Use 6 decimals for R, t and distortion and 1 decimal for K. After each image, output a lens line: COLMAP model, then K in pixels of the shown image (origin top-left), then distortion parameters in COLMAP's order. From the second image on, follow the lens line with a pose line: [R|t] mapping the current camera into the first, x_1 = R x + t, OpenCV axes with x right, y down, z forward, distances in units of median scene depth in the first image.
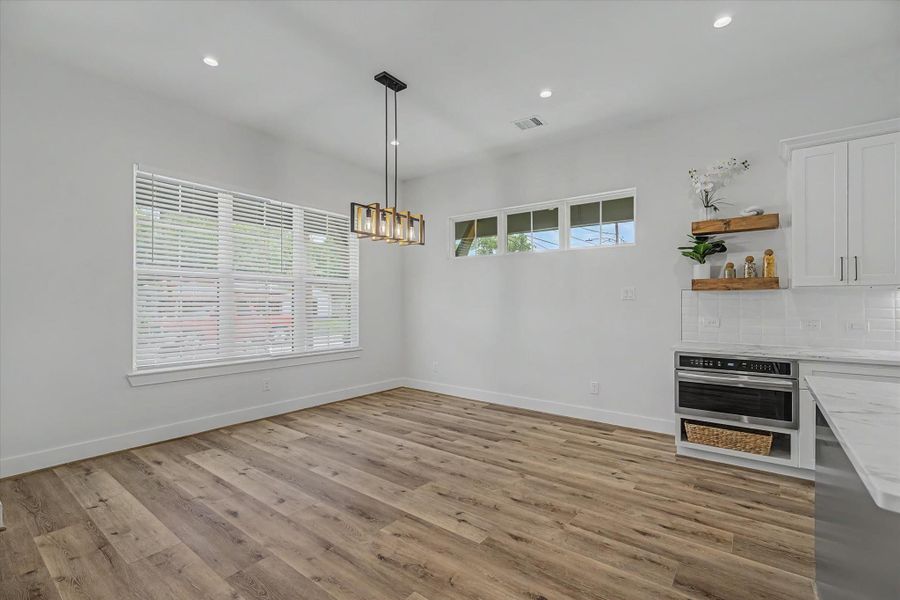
lens RADIAL K [[404.9, 0, 455.1], [0, 404.9, 301.1], [0, 0, 1]] dist [-0.004926, 0.000318]
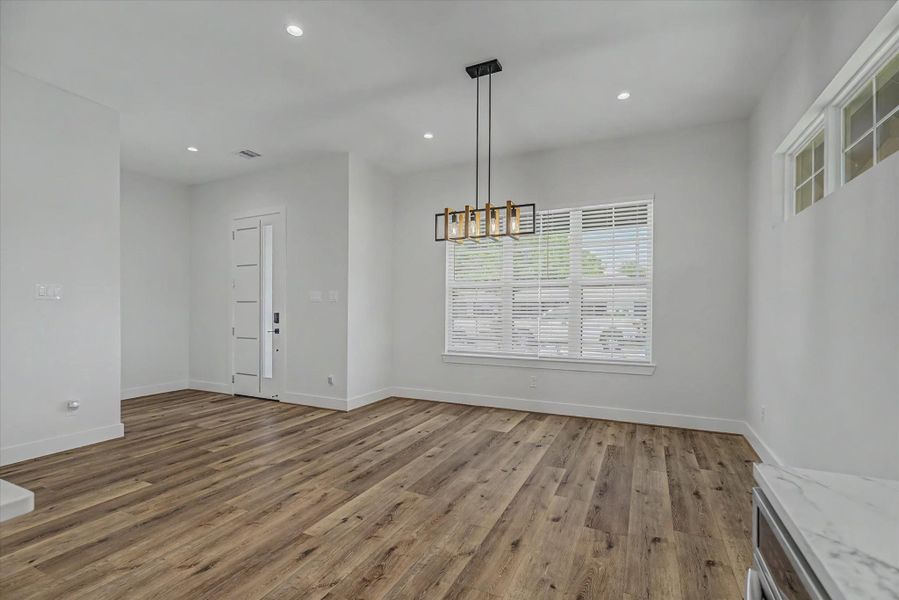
lens RADIAL K [[407.0, 0, 451.7], [0, 407.0, 311.2], [0, 0, 1]] dist [0.000871, 0.000518]
pose [[0.196669, 0.003167, -0.980465, 0.763759], [0.007190, 0.999963, 0.004672, 0.010523], [0.980443, -0.007968, 0.196639, 0.759129]]
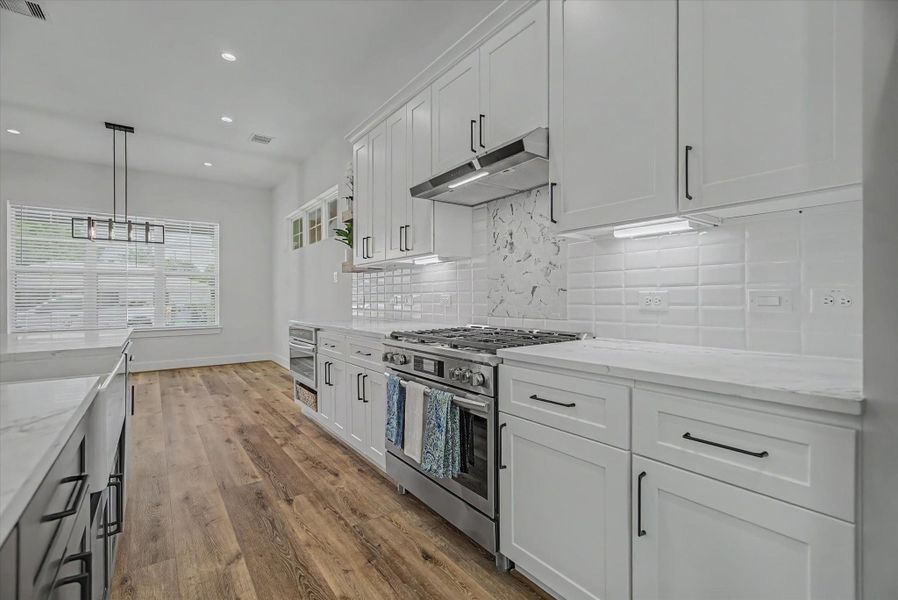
lens RADIAL K [[404.0, 0, 454.1], [0, 404.0, 301.1], [0, 0, 1]] dist [-0.004926, 0.000318]
pose [[0.958725, -0.010342, -0.284147, 1.347933], [0.014183, 0.999834, 0.011462, 0.053288], [0.283981, -0.015019, 0.958712, 0.003043]]
